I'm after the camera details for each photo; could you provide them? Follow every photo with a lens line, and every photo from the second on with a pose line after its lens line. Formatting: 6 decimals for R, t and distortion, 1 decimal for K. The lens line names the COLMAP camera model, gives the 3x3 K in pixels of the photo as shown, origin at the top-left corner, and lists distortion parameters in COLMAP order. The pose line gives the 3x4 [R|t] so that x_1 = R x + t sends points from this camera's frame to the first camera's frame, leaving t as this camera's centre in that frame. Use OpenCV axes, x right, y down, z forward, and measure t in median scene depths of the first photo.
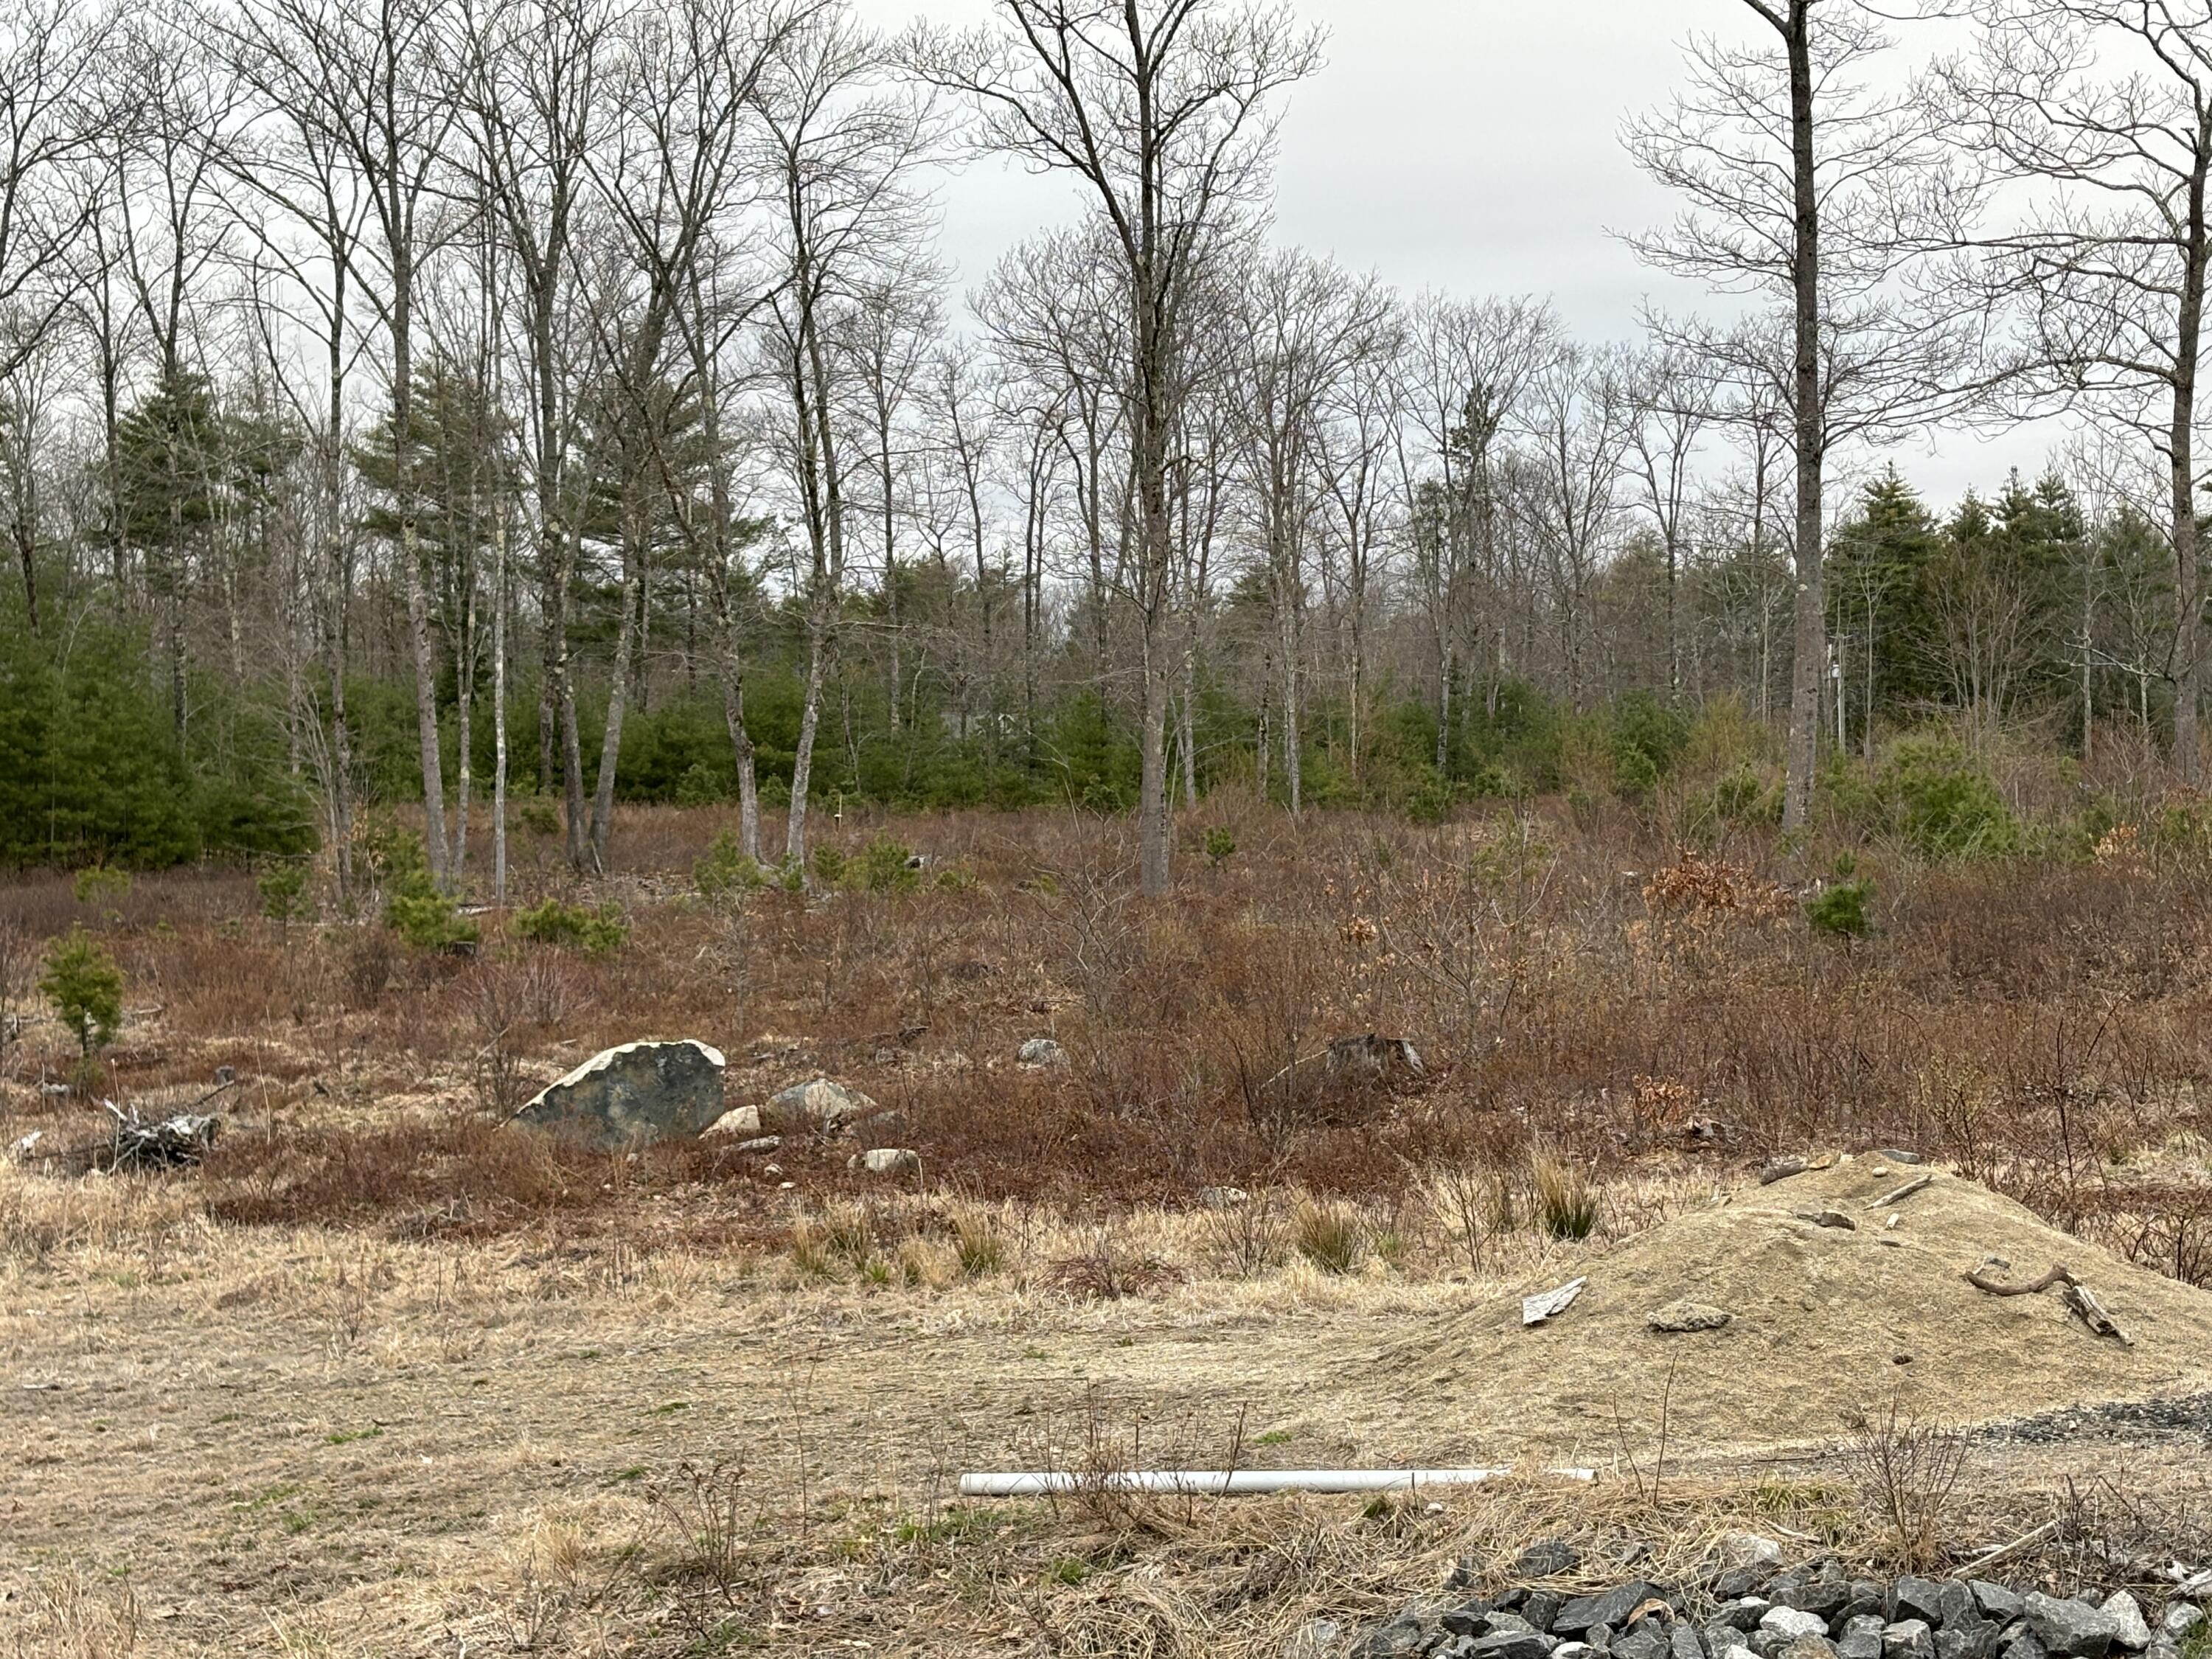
lens RADIAL K [[3915.4, 0, 1100.7], [0, 3915.4, 836.6], [0, 0, 1]] dist [0.120816, 0.000000]
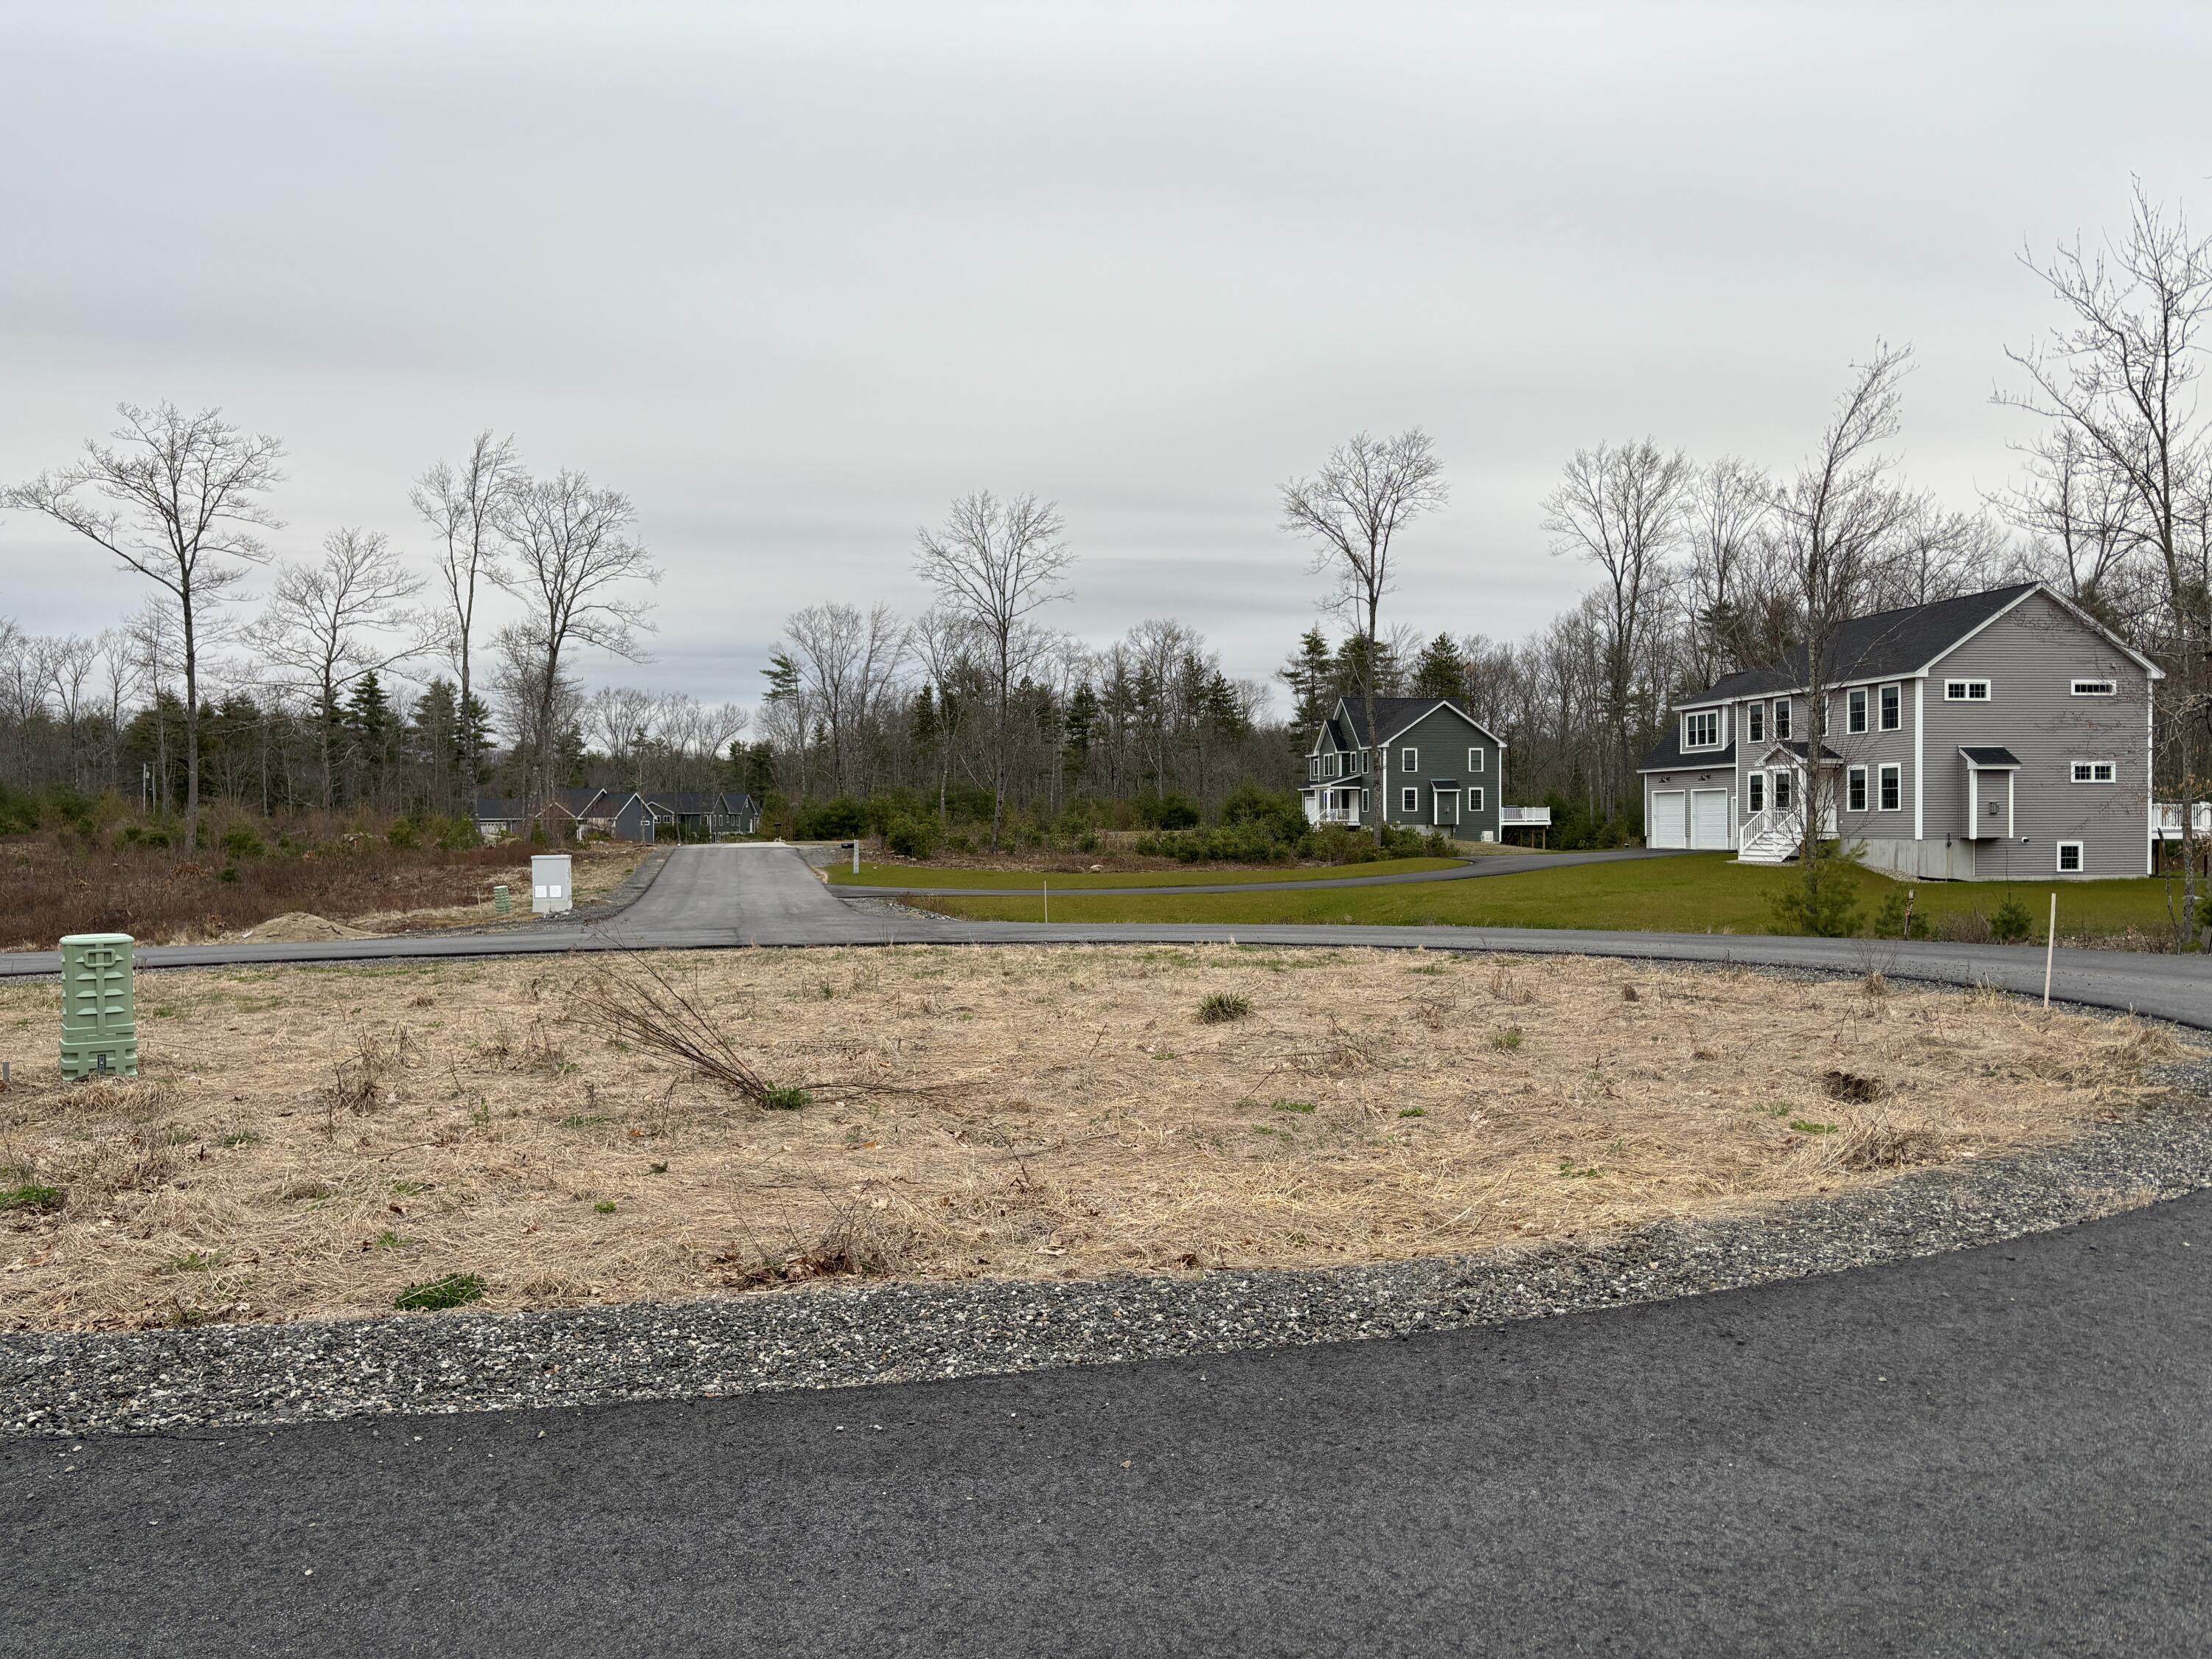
lens RADIAL K [[1662.5, 0, 1111.6], [0, 1662.5, 834.6], [0, 0, 1]] dist [0.068522, 0.001180]
pose [[0.752380, 0.001708, 0.658727, -0.193551], [-0.000723, 0.999998, -0.001767, -0.013740], [-0.658729, 0.000854, 0.752380, -0.609796]]
